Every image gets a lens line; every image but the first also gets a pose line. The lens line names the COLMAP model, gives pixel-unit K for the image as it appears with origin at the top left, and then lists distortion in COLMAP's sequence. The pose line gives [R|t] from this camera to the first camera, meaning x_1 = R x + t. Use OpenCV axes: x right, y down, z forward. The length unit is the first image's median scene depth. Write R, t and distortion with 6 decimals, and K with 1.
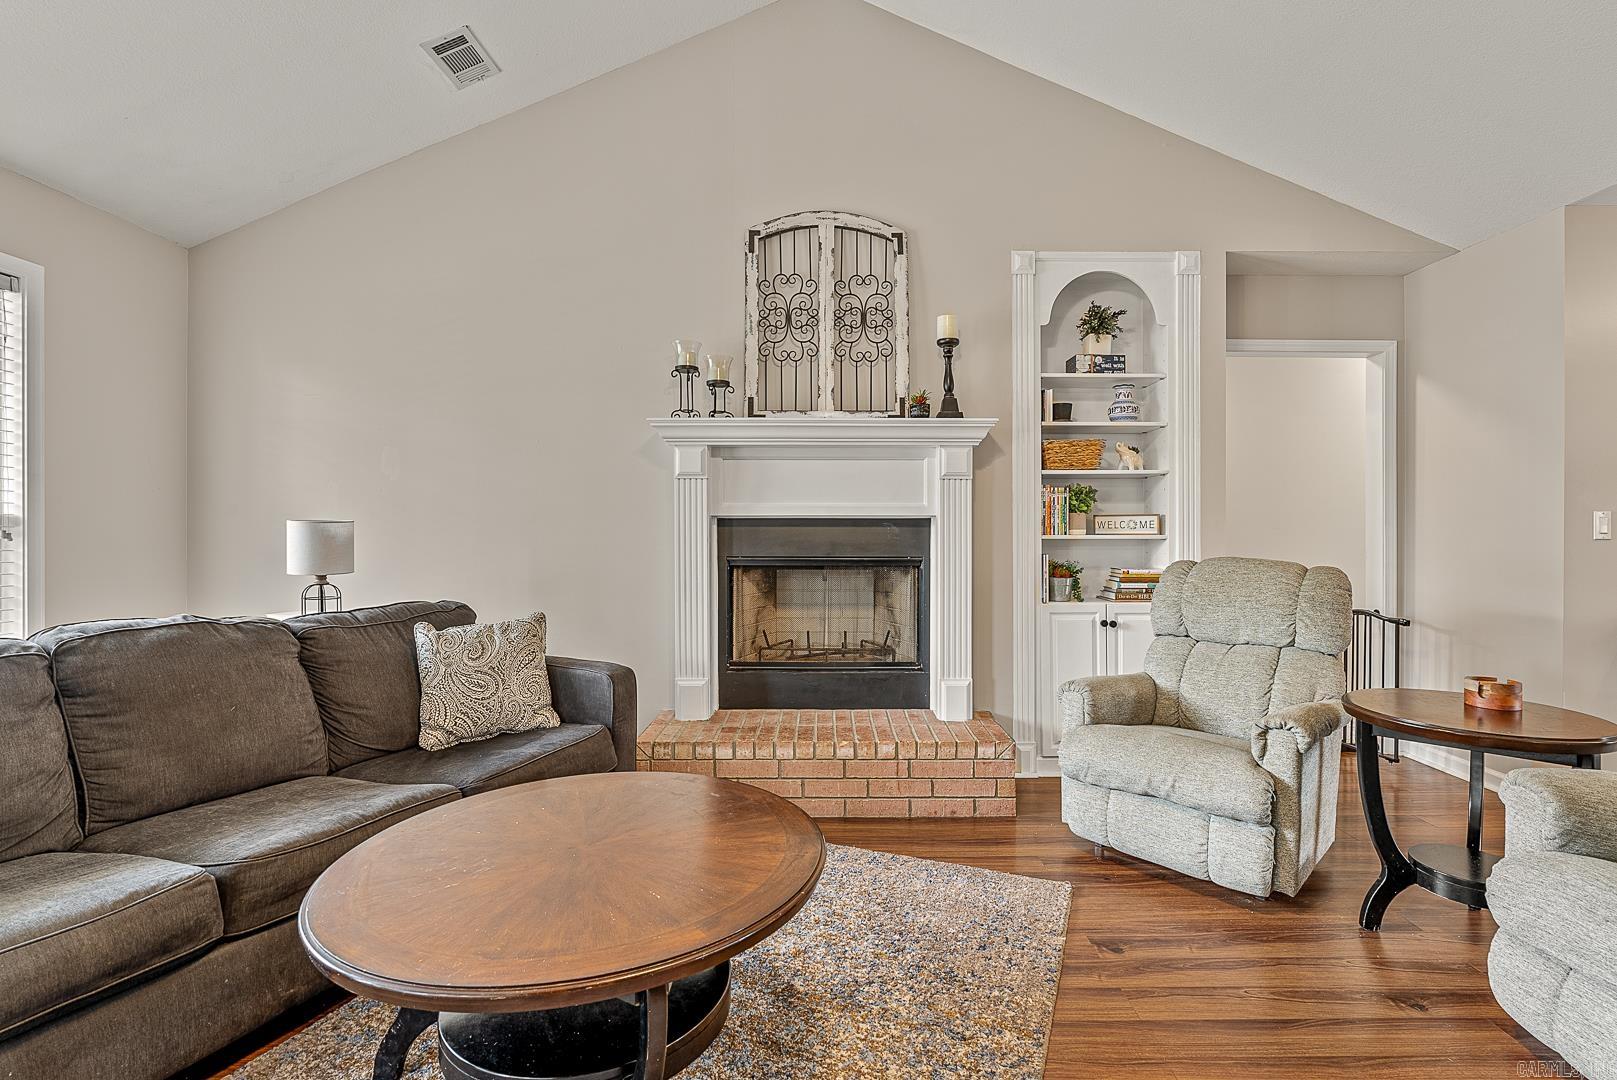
lens RADIAL K [[741.9, 0, 845.0], [0, 741.9, 533.7], [0, 0, 1]] dist [-0.008803, 0.001885]
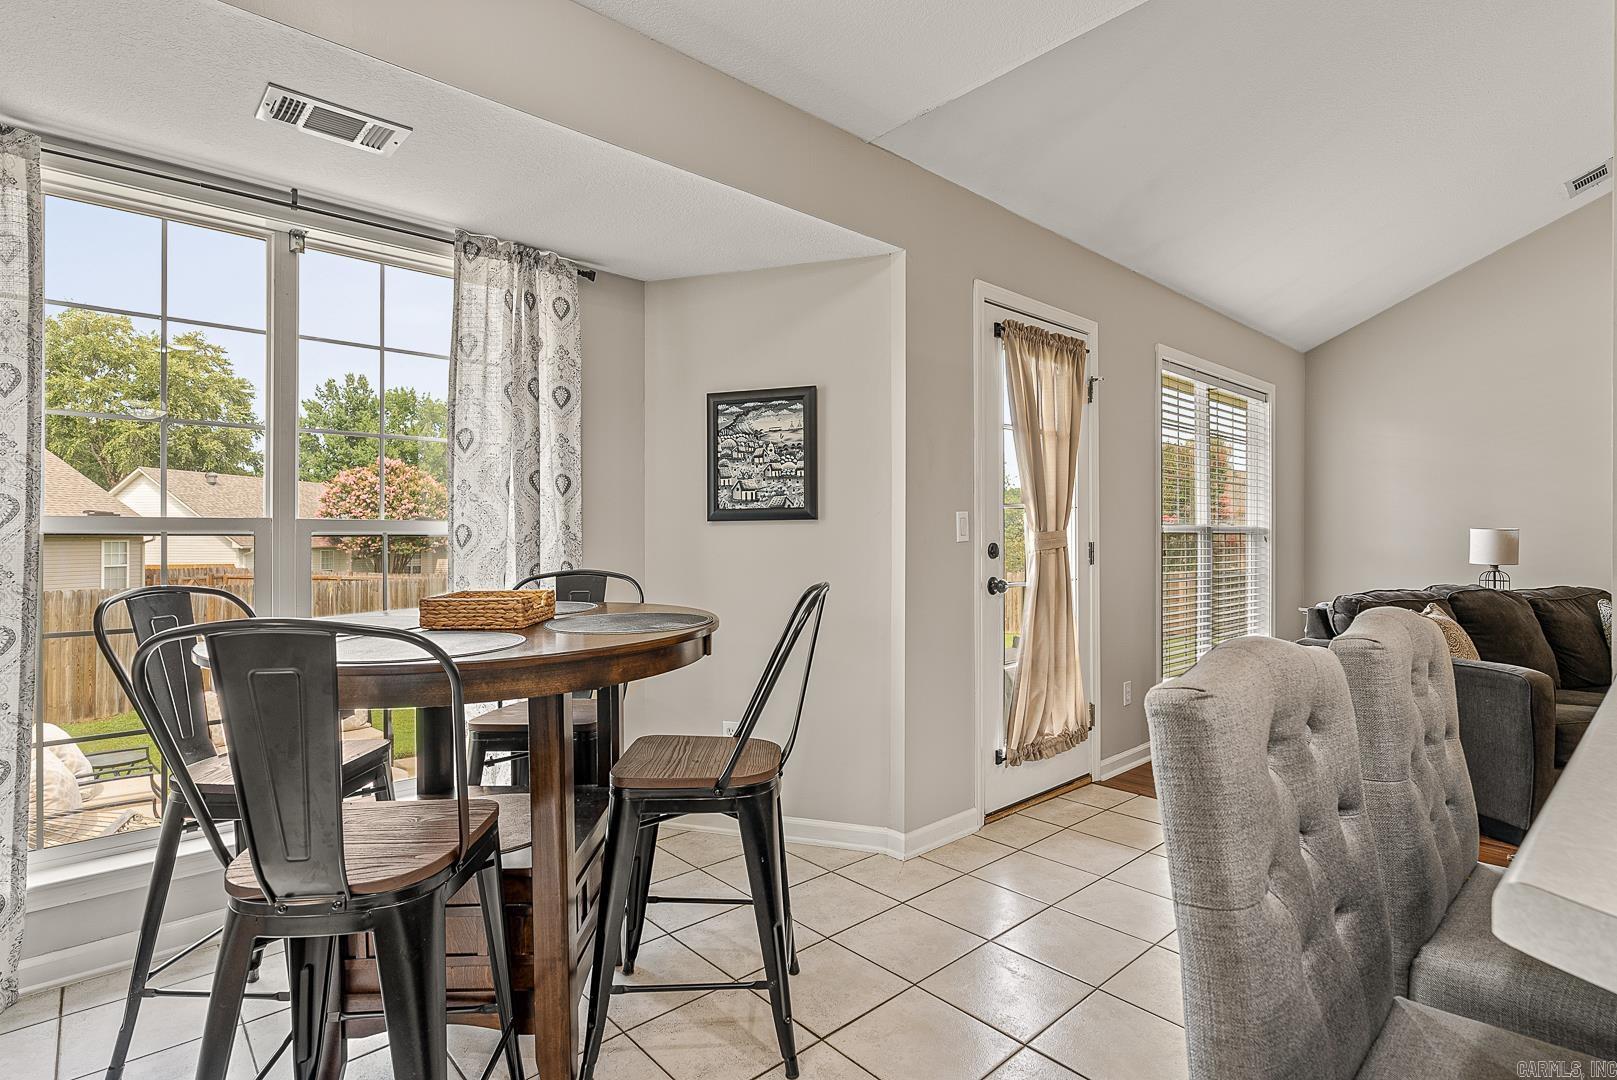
lens RADIAL K [[795.4, 0, 810.4], [0, 795.4, 533.6], [0, 0, 1]] dist [-0.002971, 0.001158]
pose [[0.660965, -0.006814, -0.750386, -0.329868], [0.000868, 0.999965, -0.008316, 0.003291], [0.750416, 0.004845, 0.660948, -0.867598]]
